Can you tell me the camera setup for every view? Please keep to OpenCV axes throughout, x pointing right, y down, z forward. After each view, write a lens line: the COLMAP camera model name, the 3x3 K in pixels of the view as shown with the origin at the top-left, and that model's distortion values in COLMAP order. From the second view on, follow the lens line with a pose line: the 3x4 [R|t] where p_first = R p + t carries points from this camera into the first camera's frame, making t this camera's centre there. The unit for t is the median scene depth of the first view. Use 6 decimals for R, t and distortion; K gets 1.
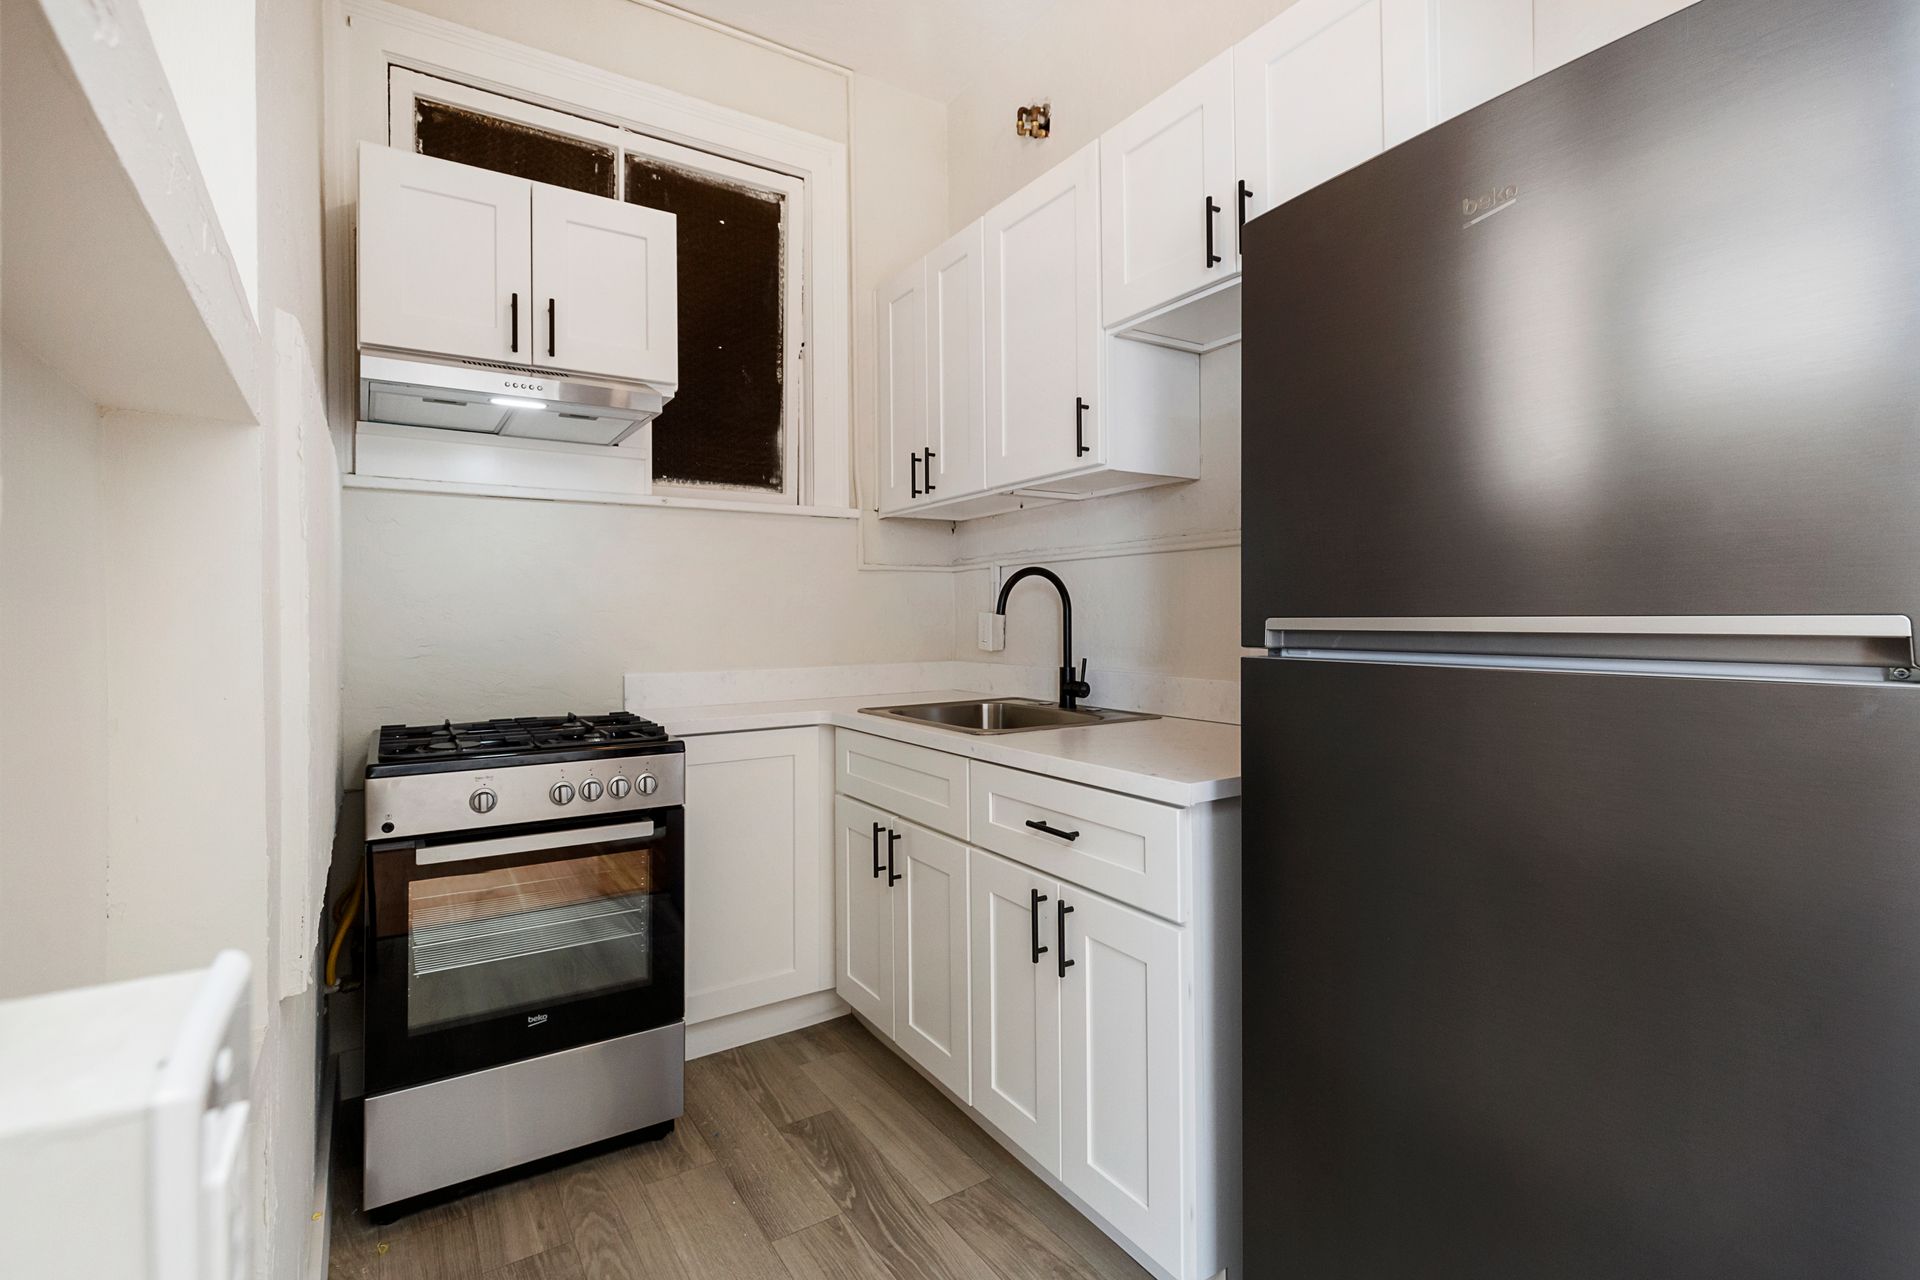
lens RADIAL K [[879.2, 0, 946.7], [0, 879.2, 626.7], [0, 0, 1]] dist [0.011450, -0.005671]
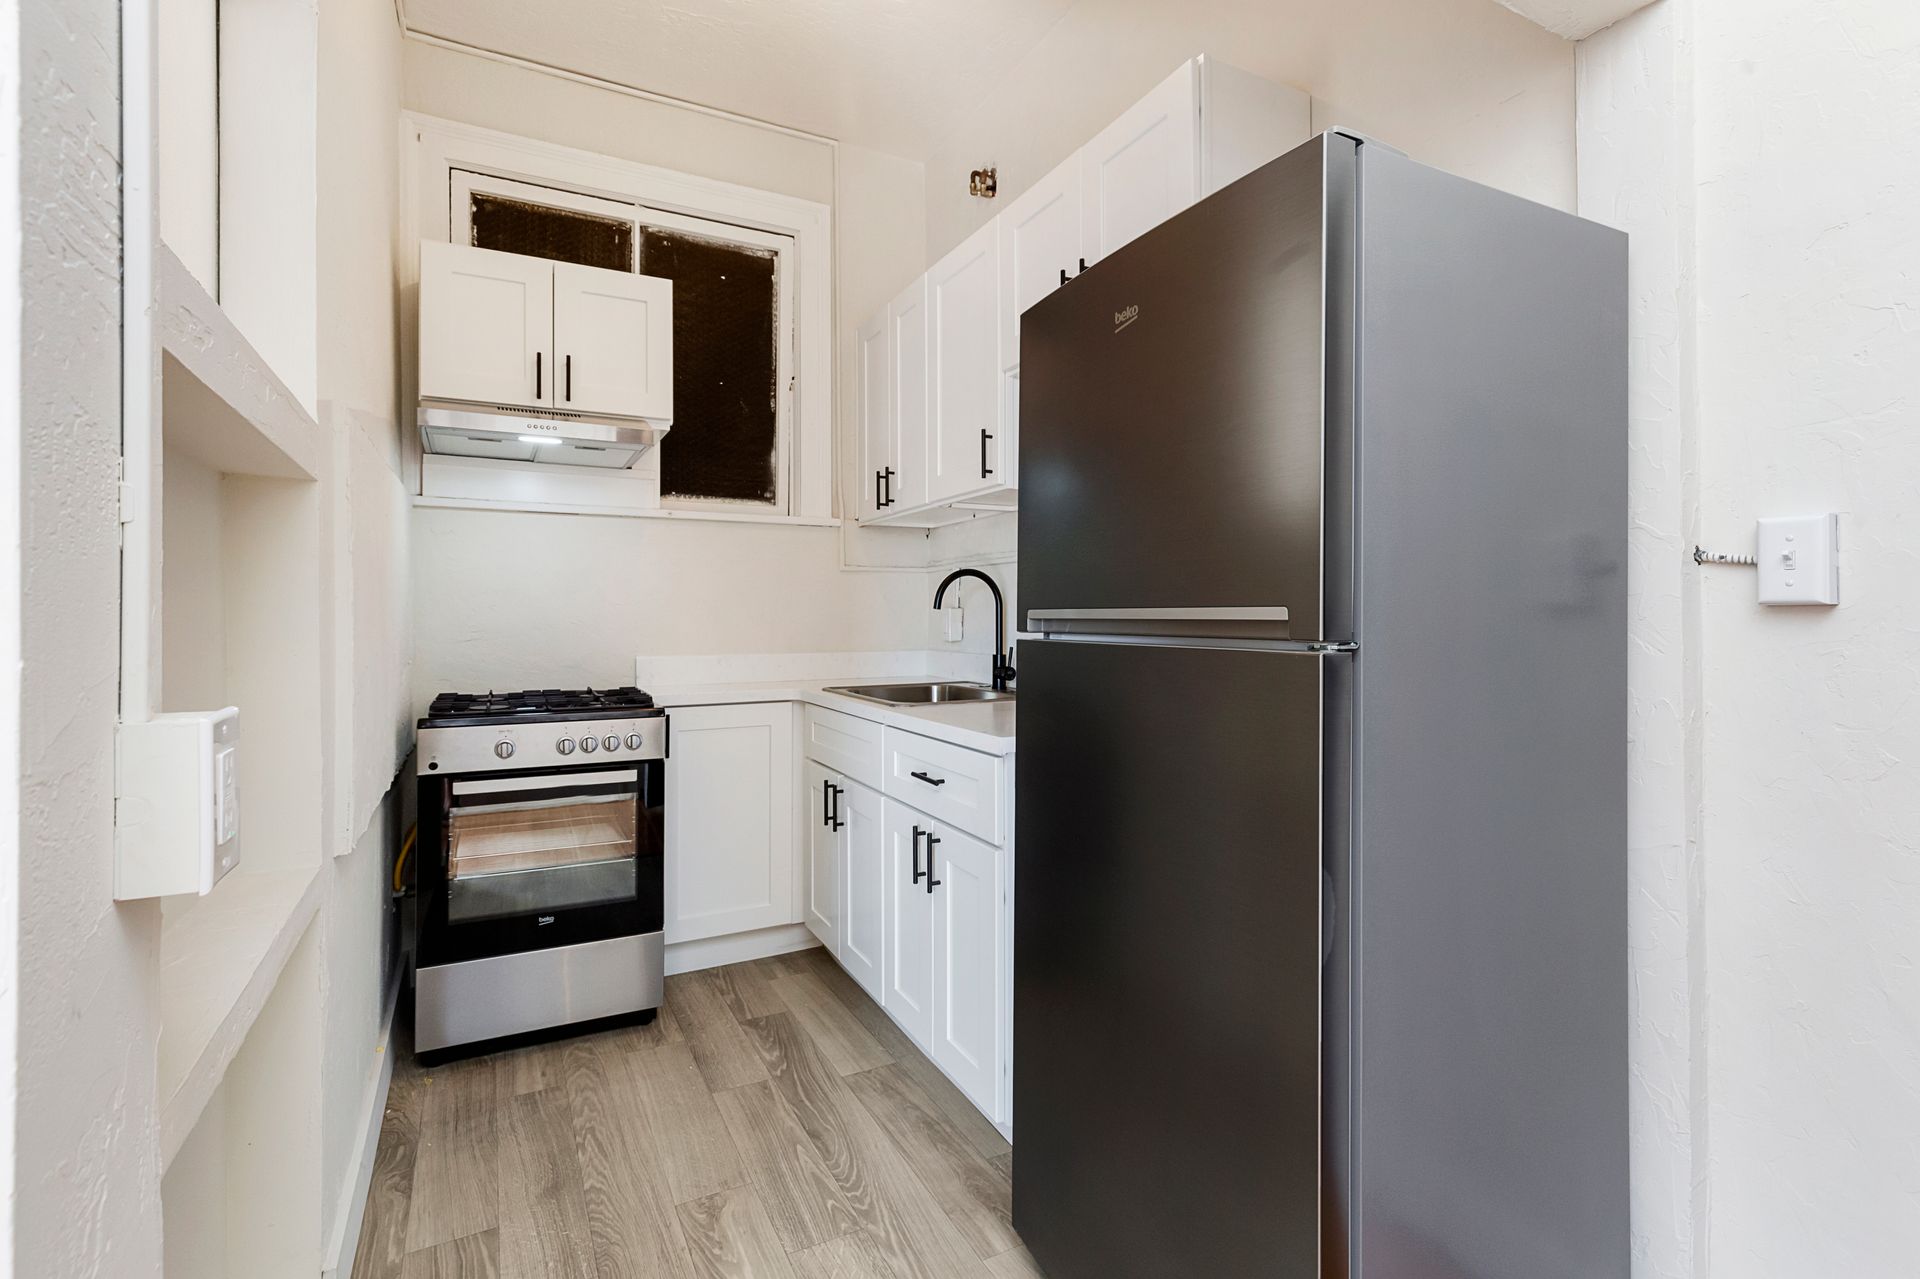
lens RADIAL K [[879.2, 0, 951.0], [0, 879.2, 629.6], [0, 0, 1]] dist [0.011450, -0.005671]
pose [[0.995626, 0.007343, -0.093144, 0.214602], [-0.006866, 0.999962, 0.005436, 0.008079], [0.093180, -0.004772, 0.995638, -0.200845]]
